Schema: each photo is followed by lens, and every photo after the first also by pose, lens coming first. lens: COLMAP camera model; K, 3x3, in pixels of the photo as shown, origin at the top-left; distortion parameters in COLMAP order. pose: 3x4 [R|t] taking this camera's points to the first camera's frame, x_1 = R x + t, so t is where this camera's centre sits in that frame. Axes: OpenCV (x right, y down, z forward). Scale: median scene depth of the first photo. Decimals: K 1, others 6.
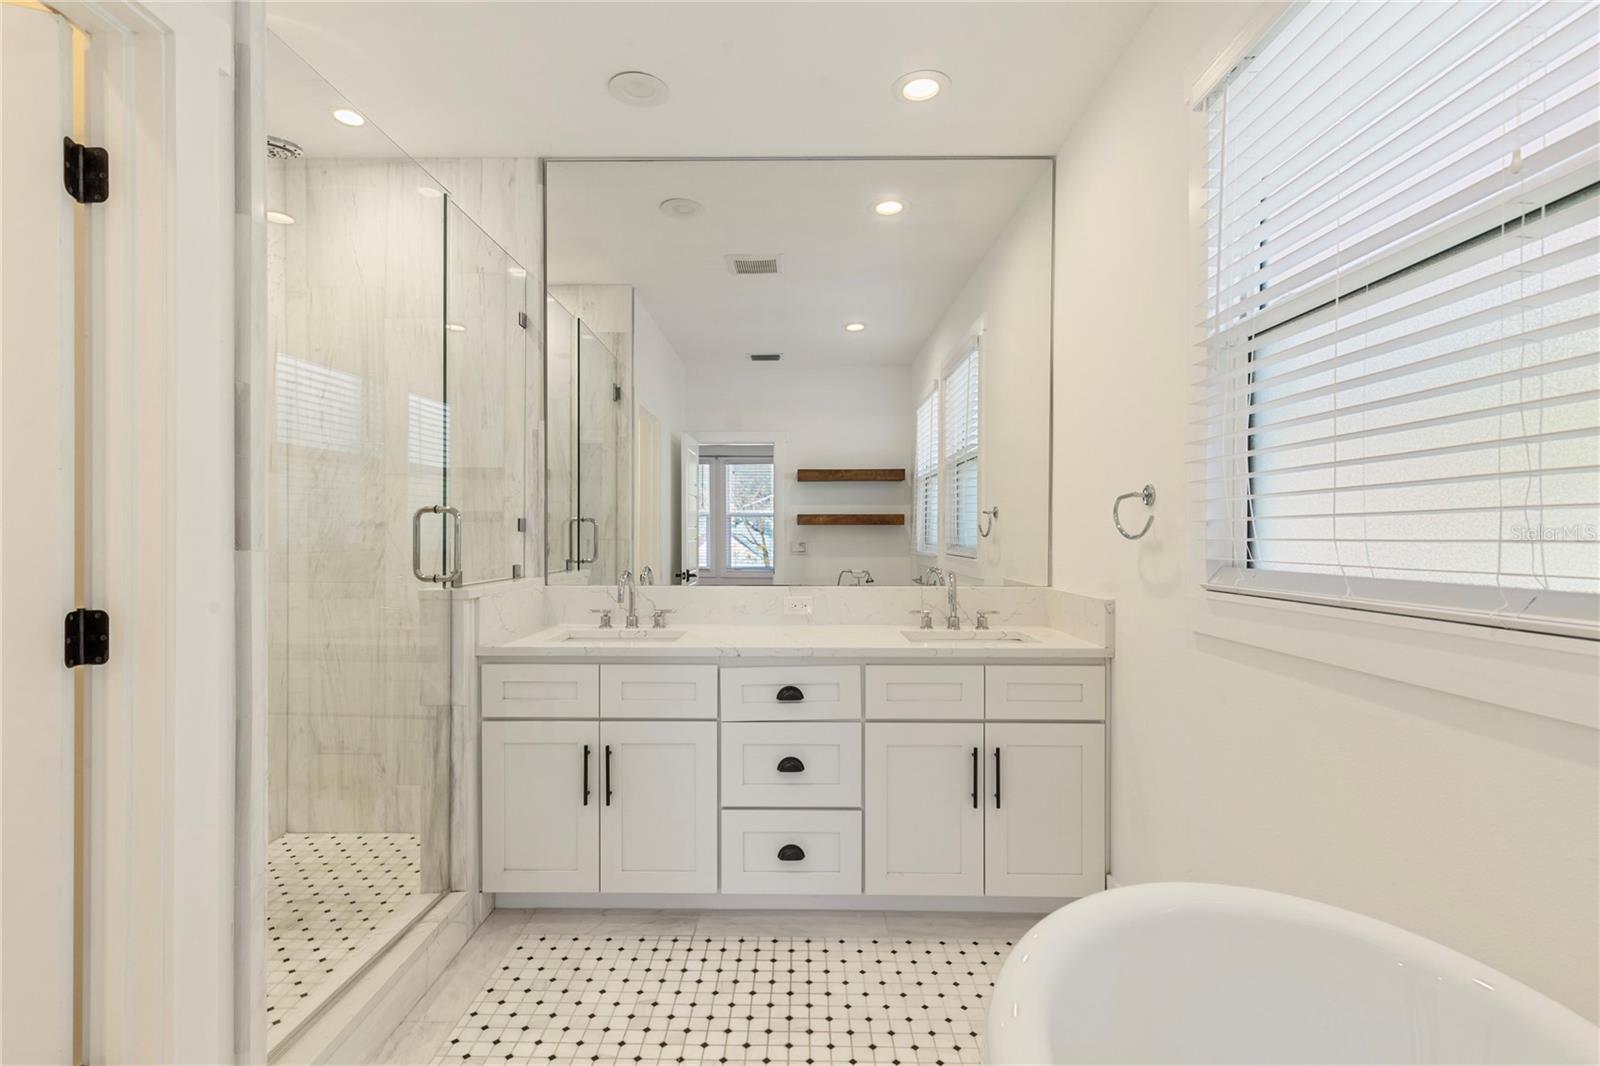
lens RADIAL K [[730.5, 0, 794.9], [0, 730.5, 538.9], [0, 0, 1]] dist [0.001861, -0.000642]
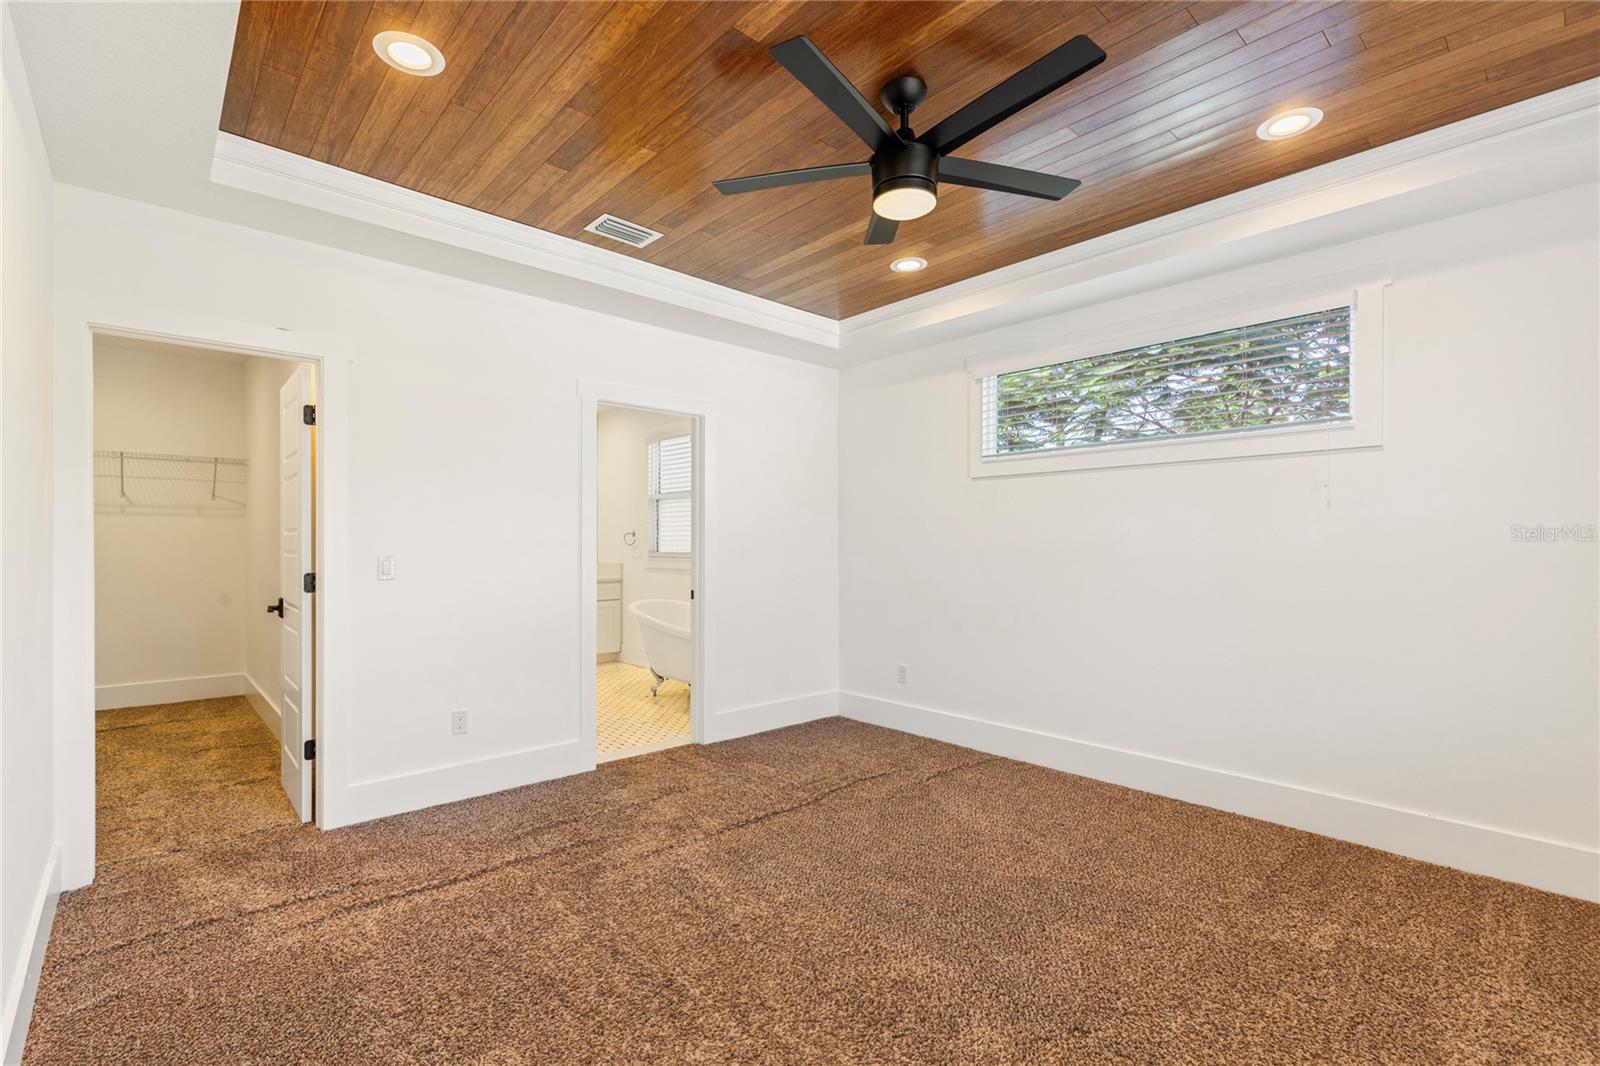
lens RADIAL K [[713.6, 0, 794.4], [0, 713.6, 540.1], [0, 0, 1]] dist [0.004661, -0.000580]
pose [[0.736065, 0.008052, 0.676863, -1.244841], [-0.000205, 0.999932, -0.011672, 0.013686], [-0.676911, 0.008453, 0.736016, -2.019115]]
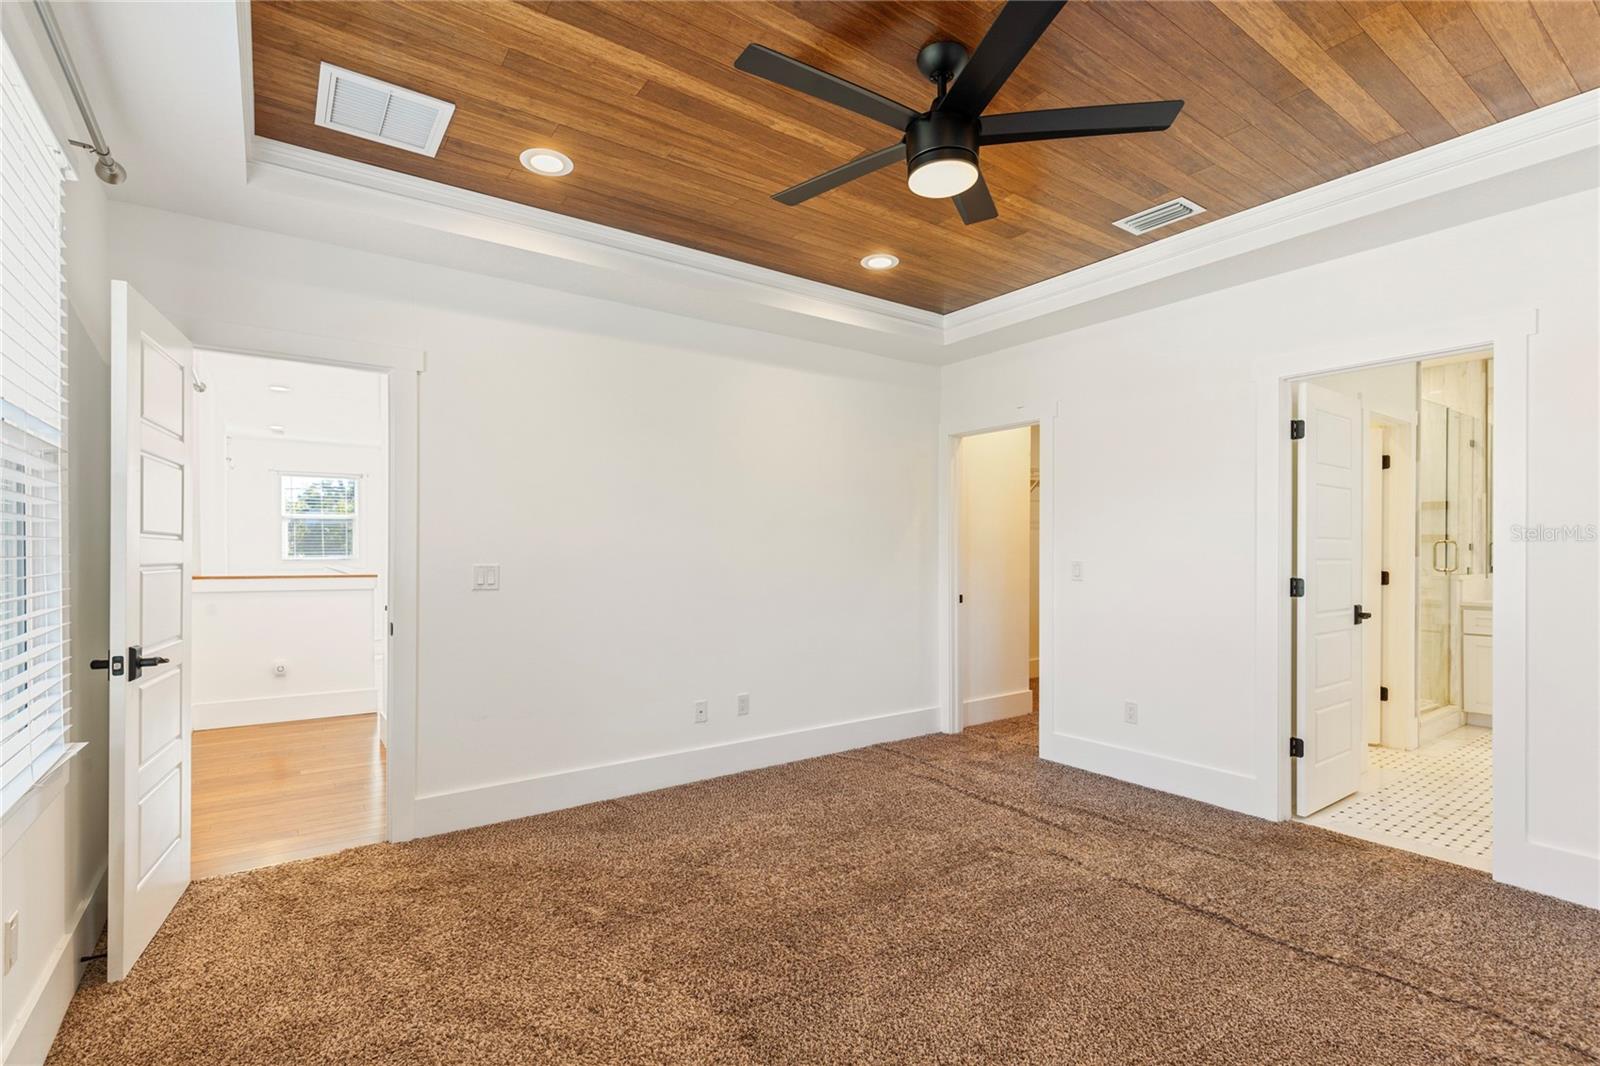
lens RADIAL K [[725.8, 0, 797.9], [0, 725.8, 554.9], [0, 0, 1]] dist [0.000868, -0.000177]
pose [[0.586101, 0.002853, -0.810233, 0.192860], [-0.003526, 0.999993, 0.000970, 0.008518], [0.810231, 0.002288, 0.586107, -2.071466]]
